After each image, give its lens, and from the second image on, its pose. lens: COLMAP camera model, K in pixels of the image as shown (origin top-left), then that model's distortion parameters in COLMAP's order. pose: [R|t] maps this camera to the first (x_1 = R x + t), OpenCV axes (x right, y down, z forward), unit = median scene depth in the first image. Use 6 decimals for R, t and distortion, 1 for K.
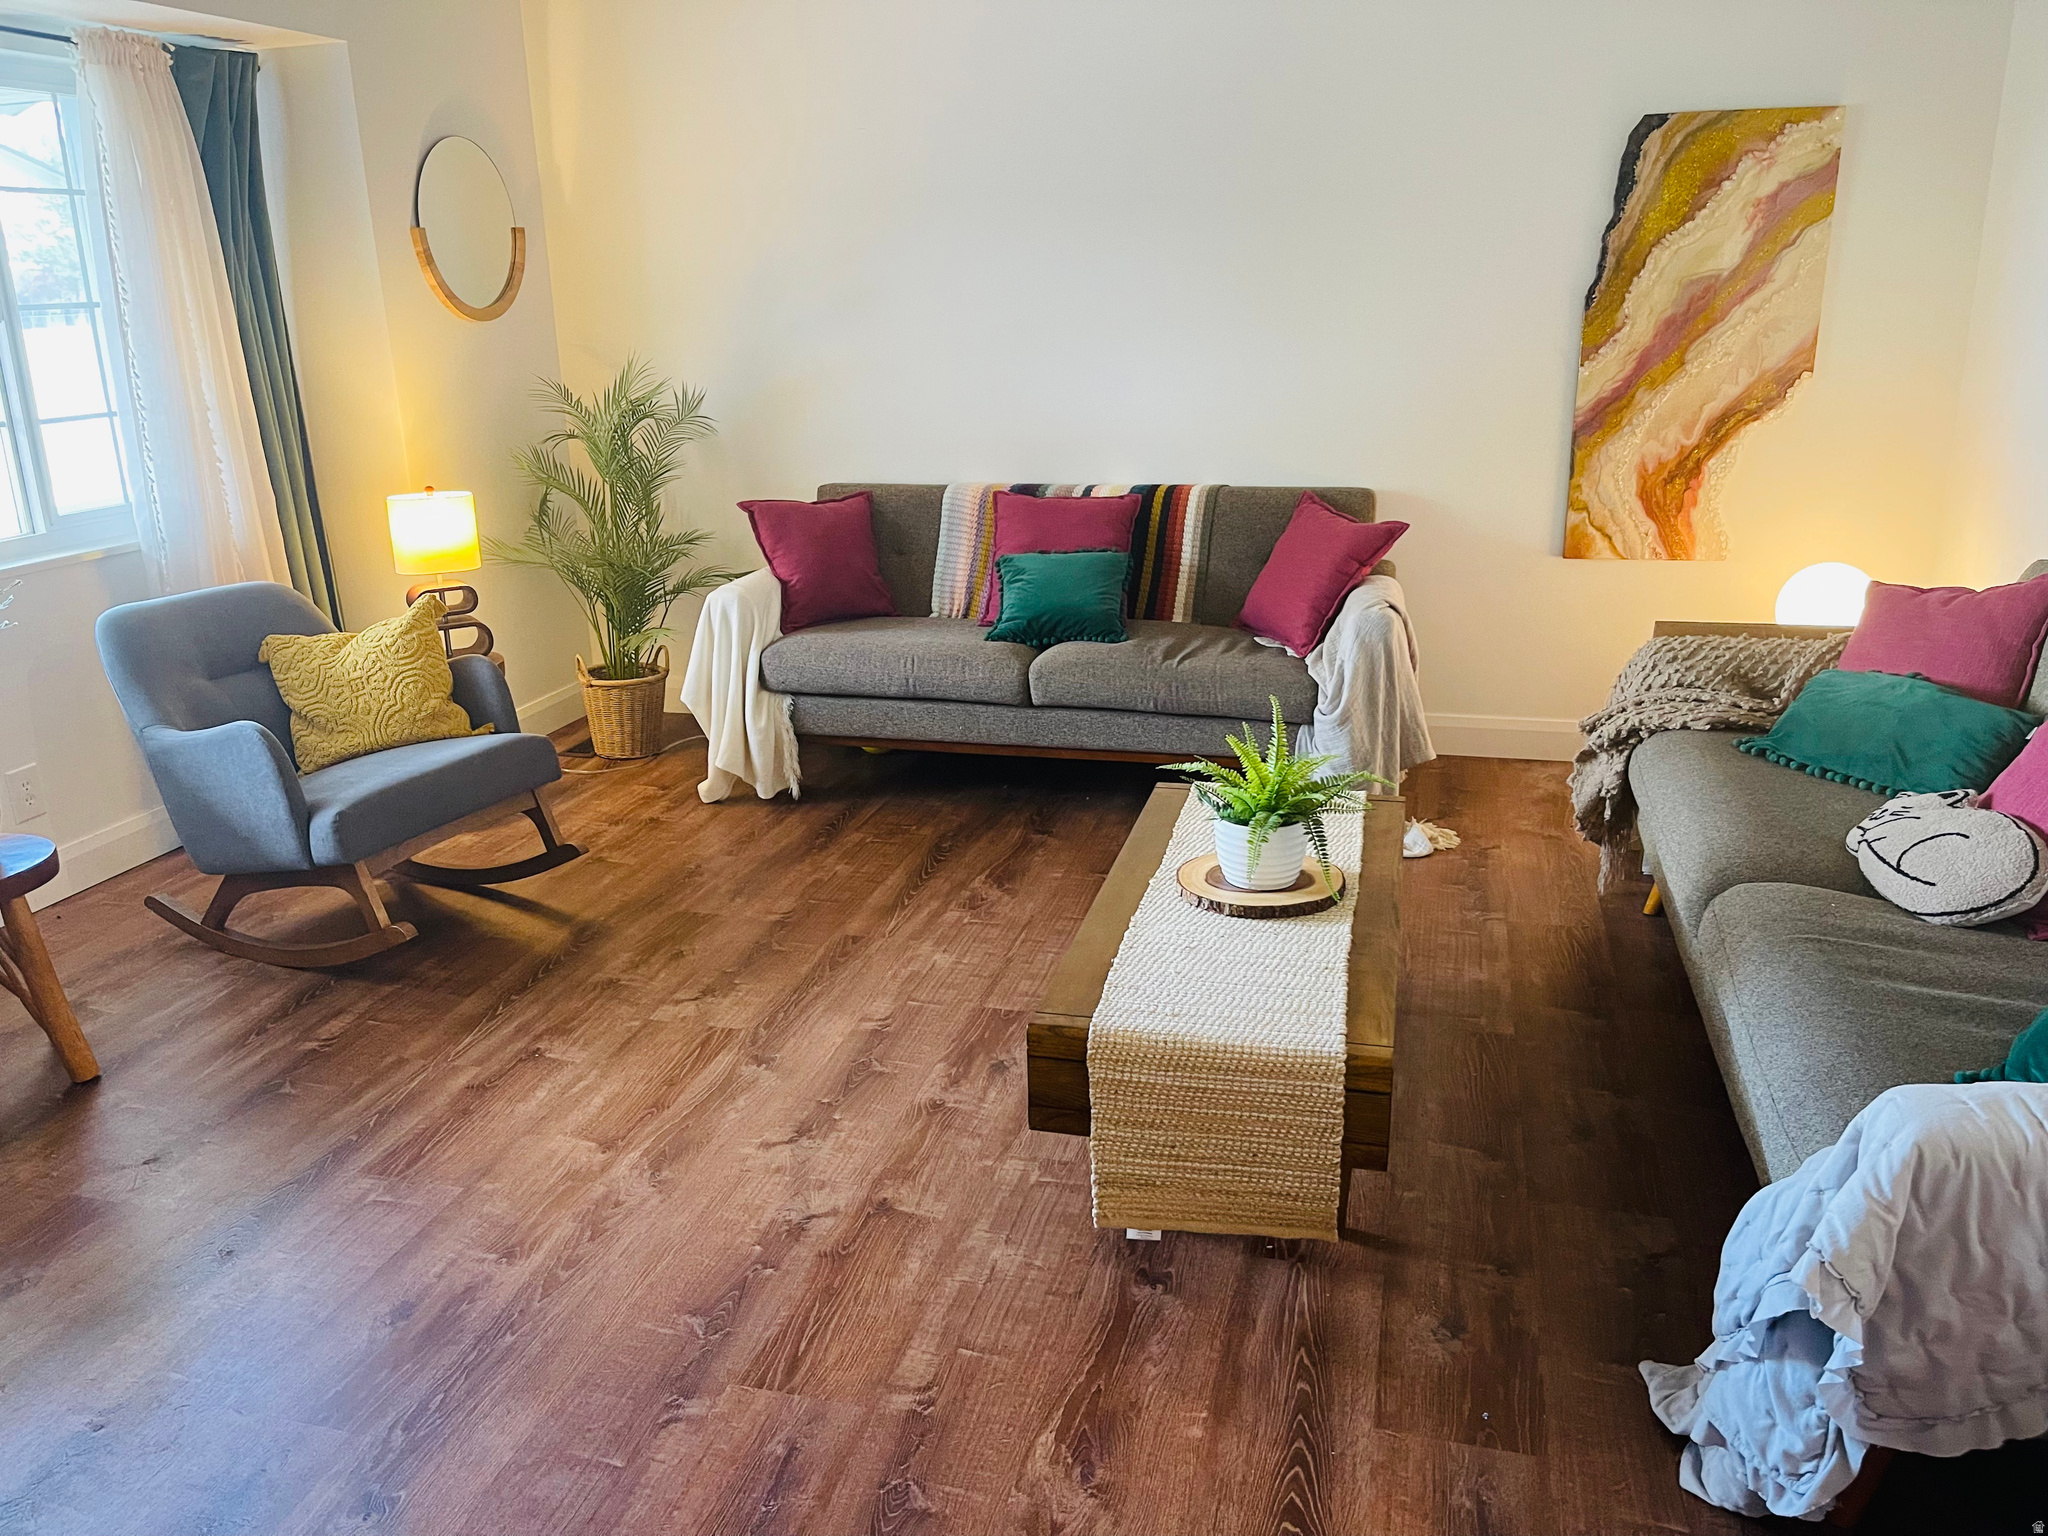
lens RADIAL K [[1541.6, 0, 1041.7], [0, 1541.6, 771.2], [0, 0, 1]] dist [0.073756, -0.093135]
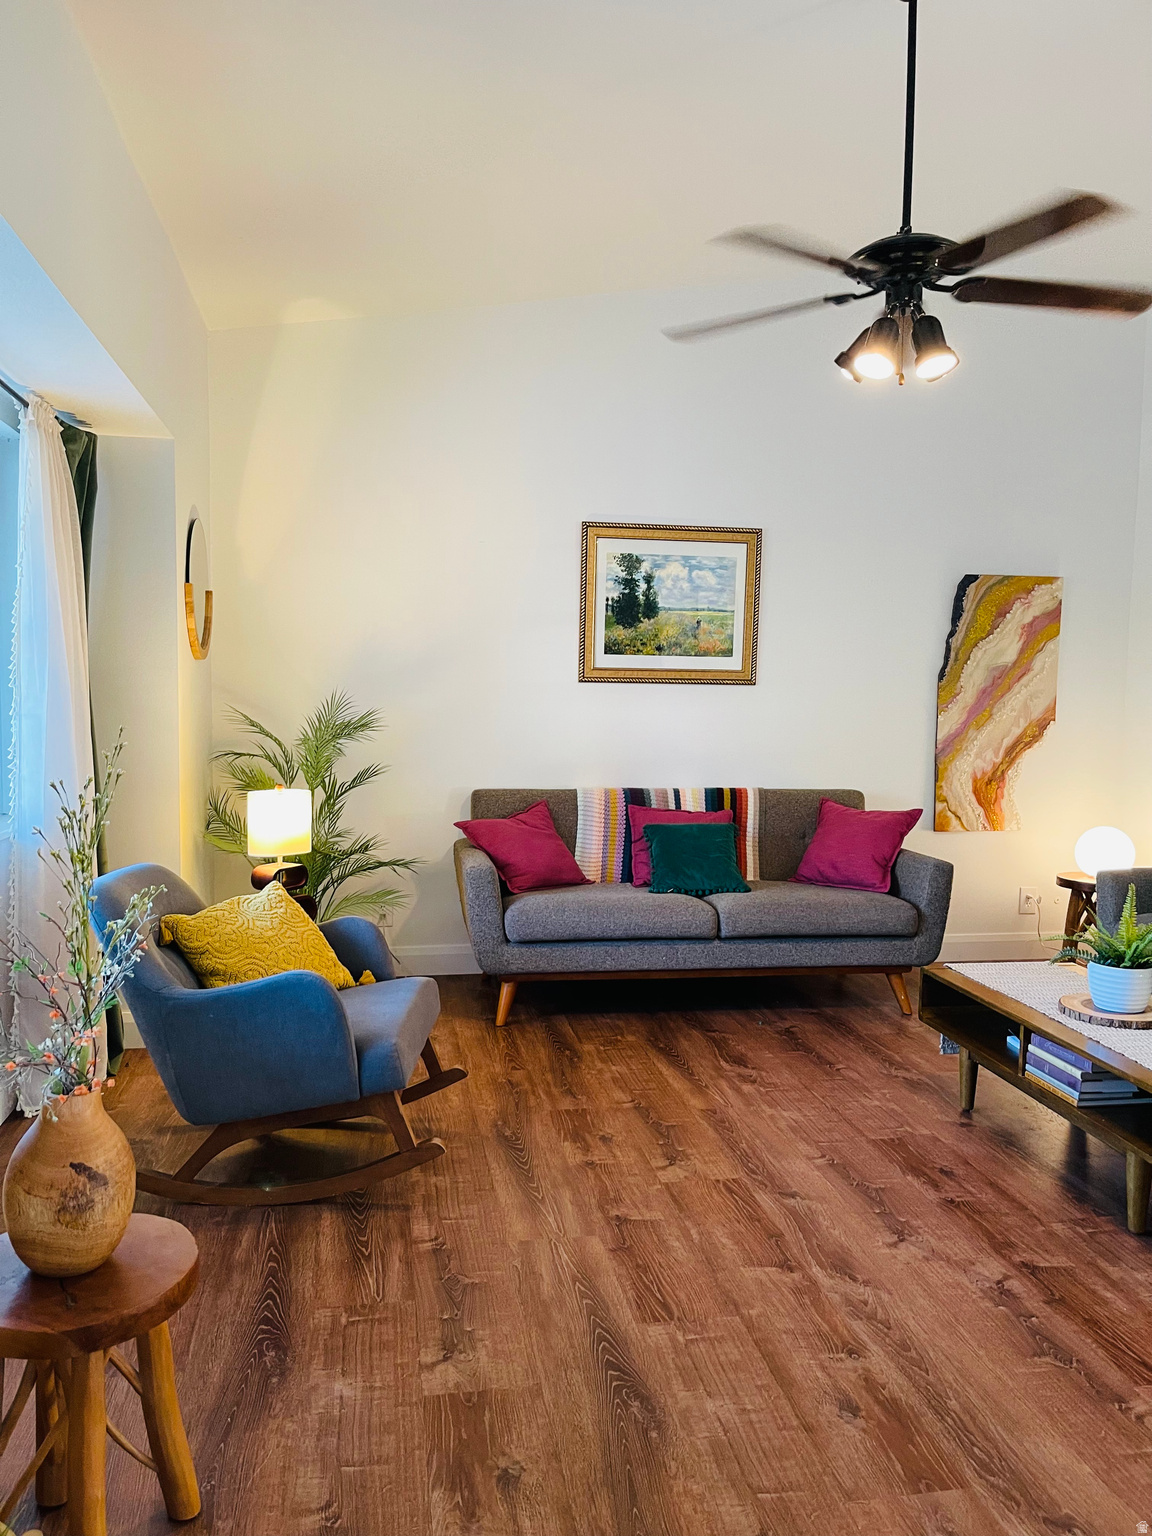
lens RADIAL K [[1156.2, 0, 512.7], [0, 1156.2, 804.6], [0, 0, 1]] dist [0.073756, -0.093135]
pose [[0.906846, -0.009866, 0.421347, -0.605592], [0.098022, 0.977249, -0.188087, 0.020503], [-0.409905, 0.211867, 0.887181, 0.115668]]
